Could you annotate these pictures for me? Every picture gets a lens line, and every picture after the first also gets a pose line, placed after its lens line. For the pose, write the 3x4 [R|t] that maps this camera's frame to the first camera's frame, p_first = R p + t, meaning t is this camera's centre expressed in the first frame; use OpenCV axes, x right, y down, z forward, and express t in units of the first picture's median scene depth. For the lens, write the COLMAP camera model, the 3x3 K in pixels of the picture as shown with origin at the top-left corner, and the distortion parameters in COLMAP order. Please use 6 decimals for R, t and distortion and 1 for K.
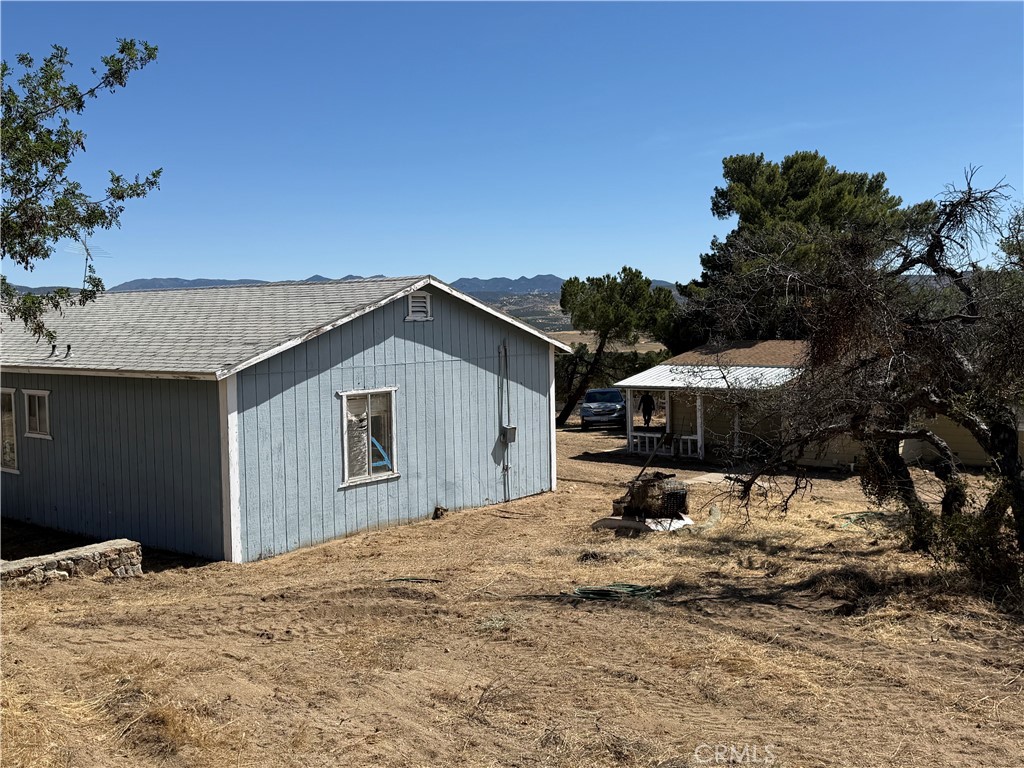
lens RADIAL K [[1003.9, 0, 510.9], [0, 1003.9, 377.2], [0, 0, 1]] dist [0.232340, -0.511962]
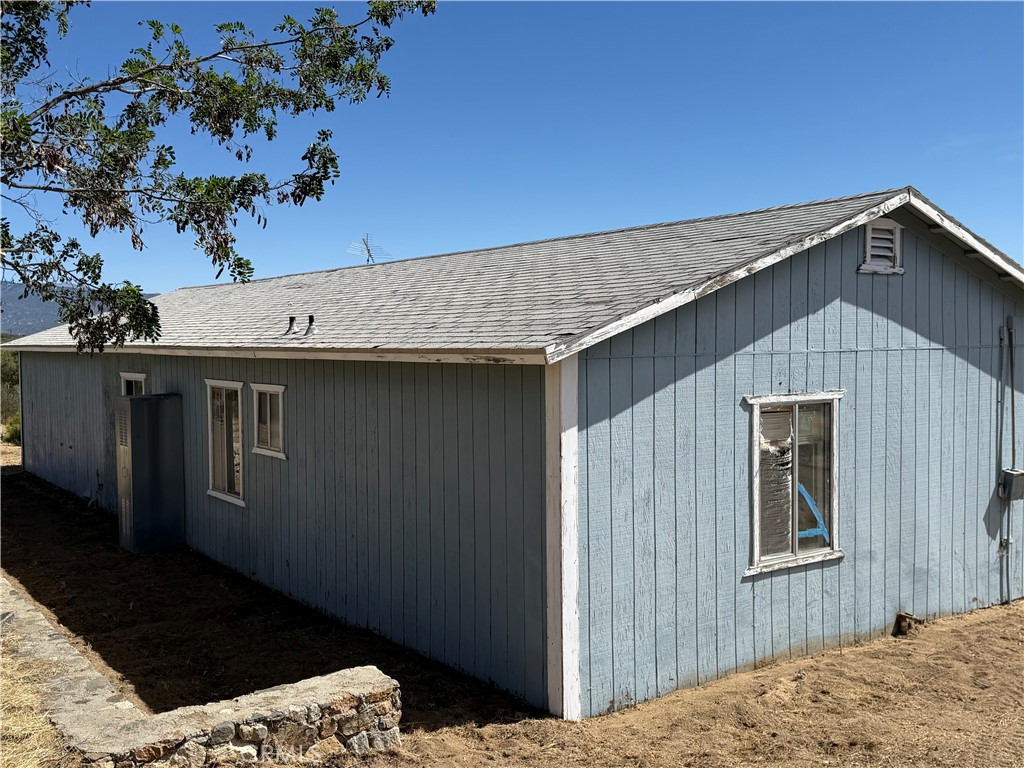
lens RADIAL K [[1003.9, 0, 510.9], [0, 1003.9, 377.2], [0, 0, 1]] dist [0.232340, -0.511962]
pose [[0.967355, 0.021297, -0.252530, -0.154708], [-0.026230, 0.999525, -0.016184, 0.015737], [0.252065, 0.022279, 0.967454, 0.441604]]
